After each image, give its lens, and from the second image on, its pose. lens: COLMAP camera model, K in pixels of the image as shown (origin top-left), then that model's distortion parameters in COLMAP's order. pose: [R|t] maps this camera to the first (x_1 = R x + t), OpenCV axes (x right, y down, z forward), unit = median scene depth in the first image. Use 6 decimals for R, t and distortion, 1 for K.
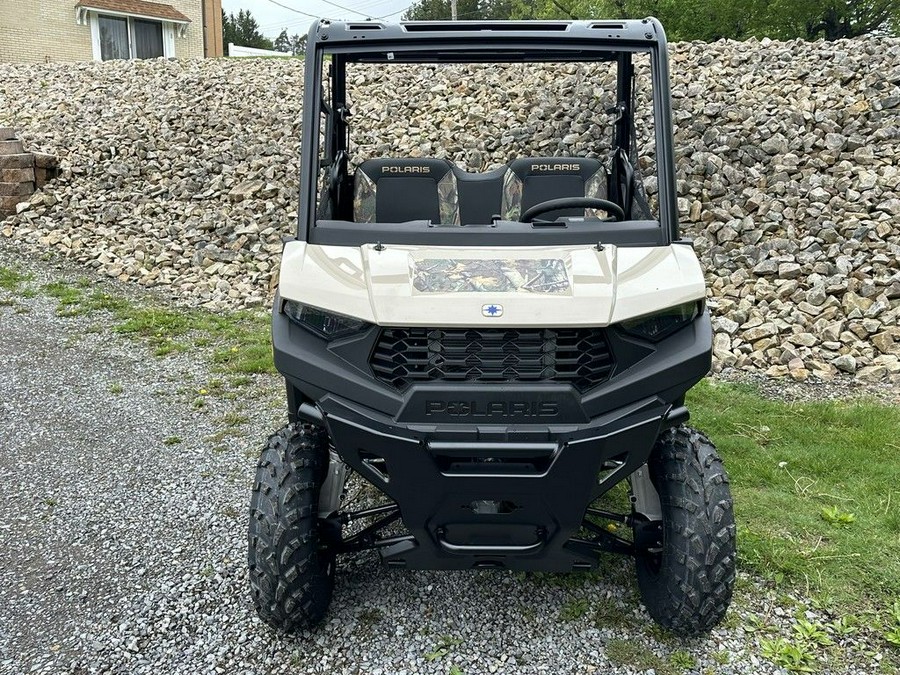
lens RADIAL K [[786.8, 0, 453.6], [0, 786.8, 324.0], [0, 0, 1]] dist [0.114735, -0.192385]
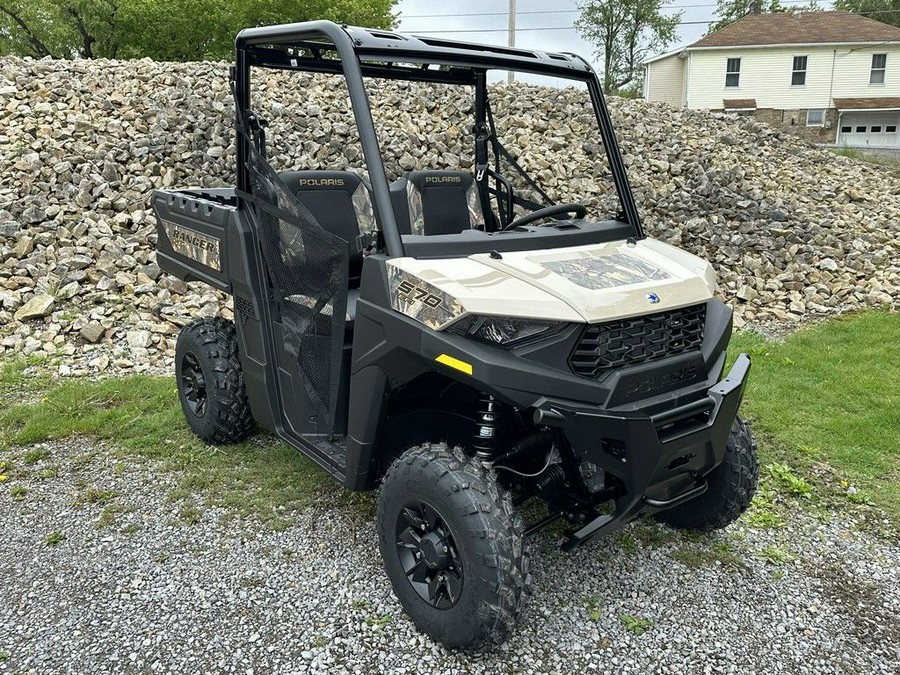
lens RADIAL K [[752.5, 0, 450.0], [0, 752.5, 337.5], [0, 0, 1]] dist [0.107209, -0.163618]
pose [[0.765068, -0.141068, 0.628308, -0.535672], [0.136845, 0.989040, 0.055429, -0.037593], [-0.629241, 0.043574, 0.775987, 0.190531]]
